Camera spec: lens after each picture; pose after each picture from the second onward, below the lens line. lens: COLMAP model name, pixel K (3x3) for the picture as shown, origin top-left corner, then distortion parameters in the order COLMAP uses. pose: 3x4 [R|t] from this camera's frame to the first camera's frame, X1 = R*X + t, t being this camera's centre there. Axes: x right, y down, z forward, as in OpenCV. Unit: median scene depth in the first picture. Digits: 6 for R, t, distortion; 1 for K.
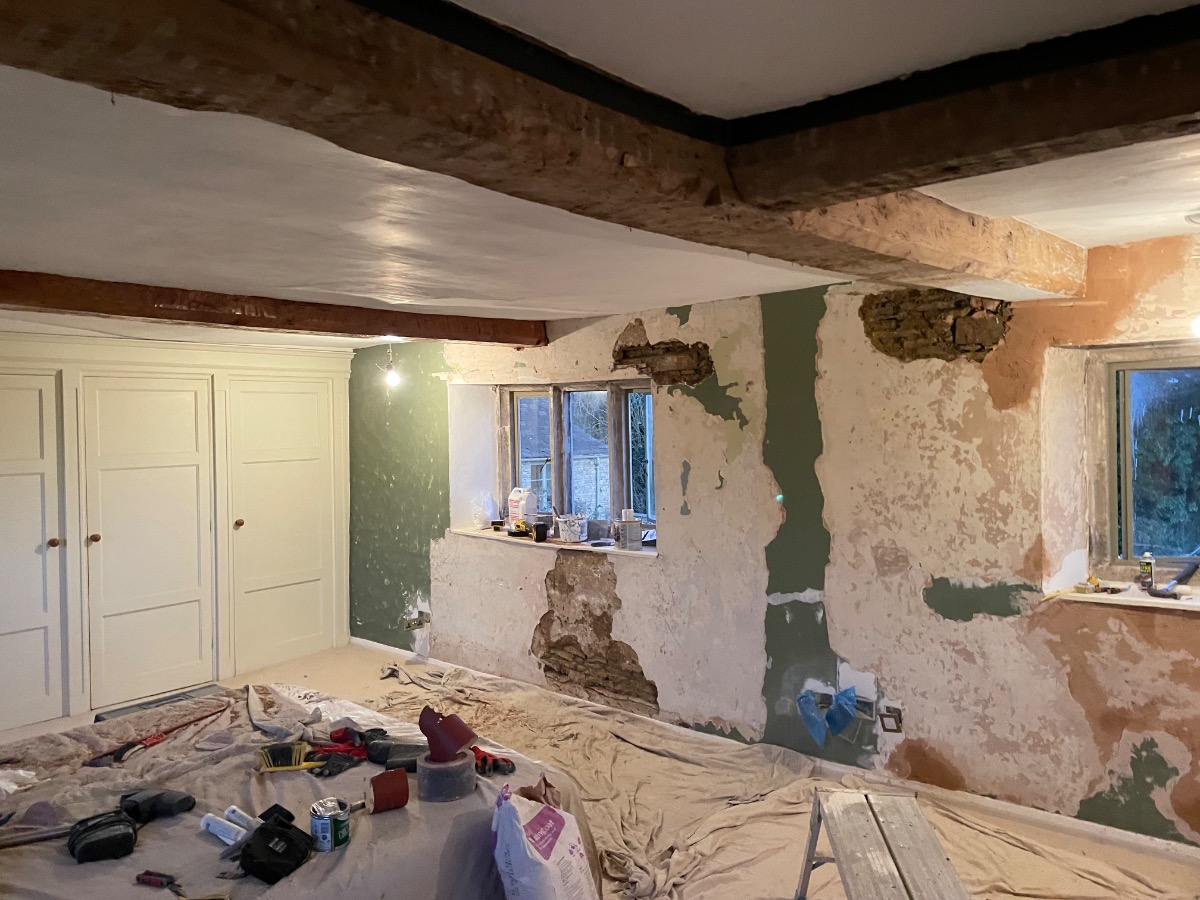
lens RADIAL K [[900.1, 0, 588.6], [0, 900.1, 443.8], [0, 0, 1]] dist [0.078346, -0.092176]
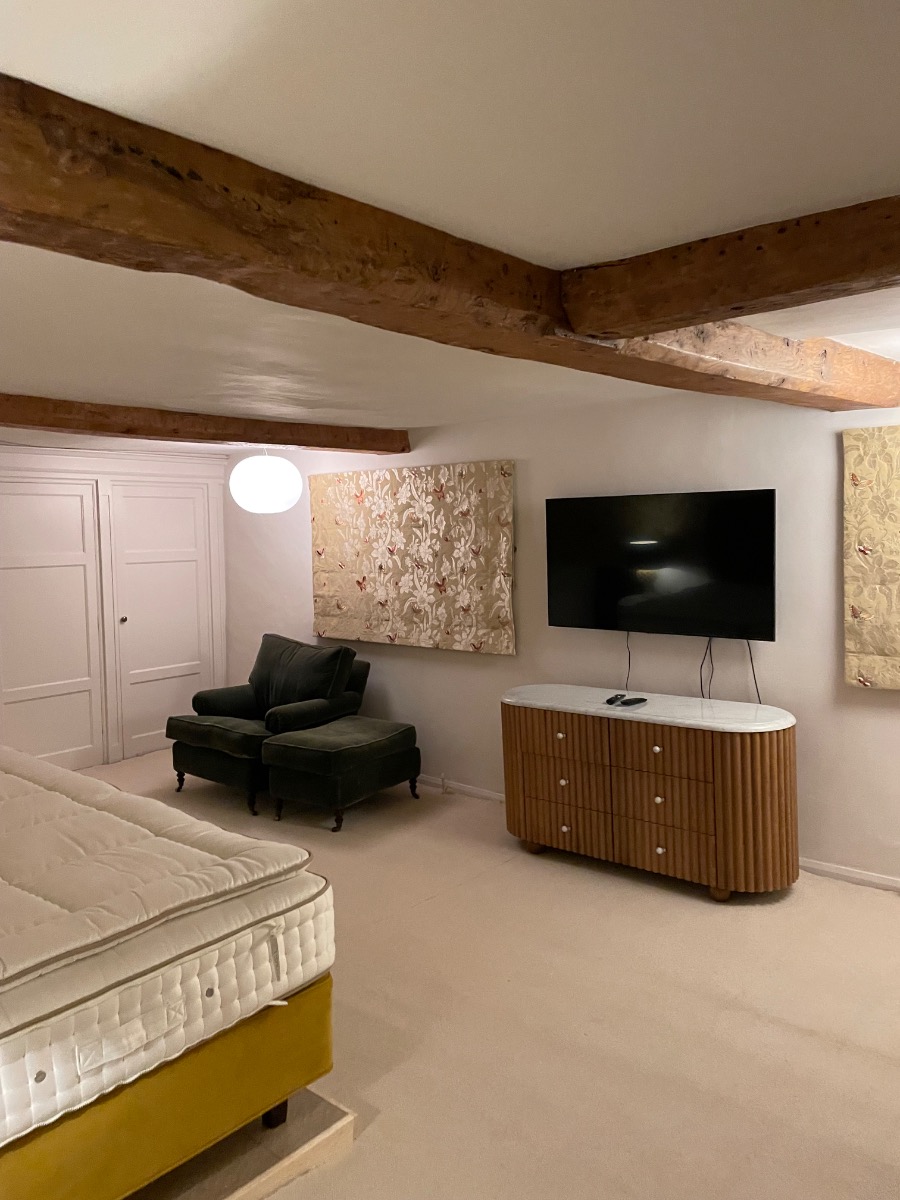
lens RADIAL K [[900.1, 0, 444.2], [0, 900.1, 604.9], [0, 0, 1]] dist [0.078346, -0.092176]
pose [[0.999977, 0.001784, -0.006527, 0.003640], [-0.001403, 0.998327, 0.057798, 0.016906], [0.006620, -0.057787, 0.998307, -0.150867]]
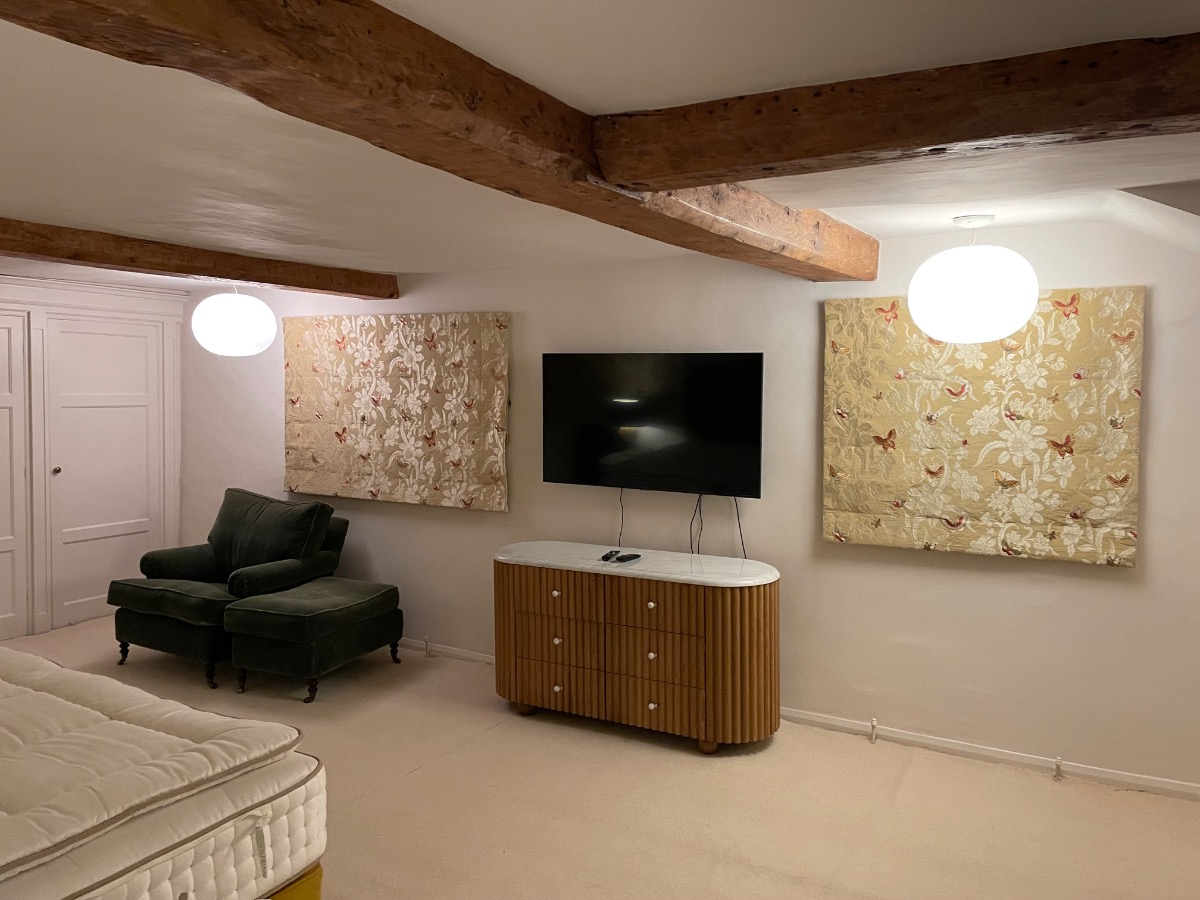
lens RADIAL K [[900.1, 0, 610.9], [0, 900.1, 445.6], [0, 0, 1]] dist [0.078346, -0.092176]
pose [[0.978223, 0.019664, 0.206622, -0.038573], [-0.027914, 0.998922, 0.037091, 0.021962], [-0.205670, -0.042051, 0.977718, -0.110297]]
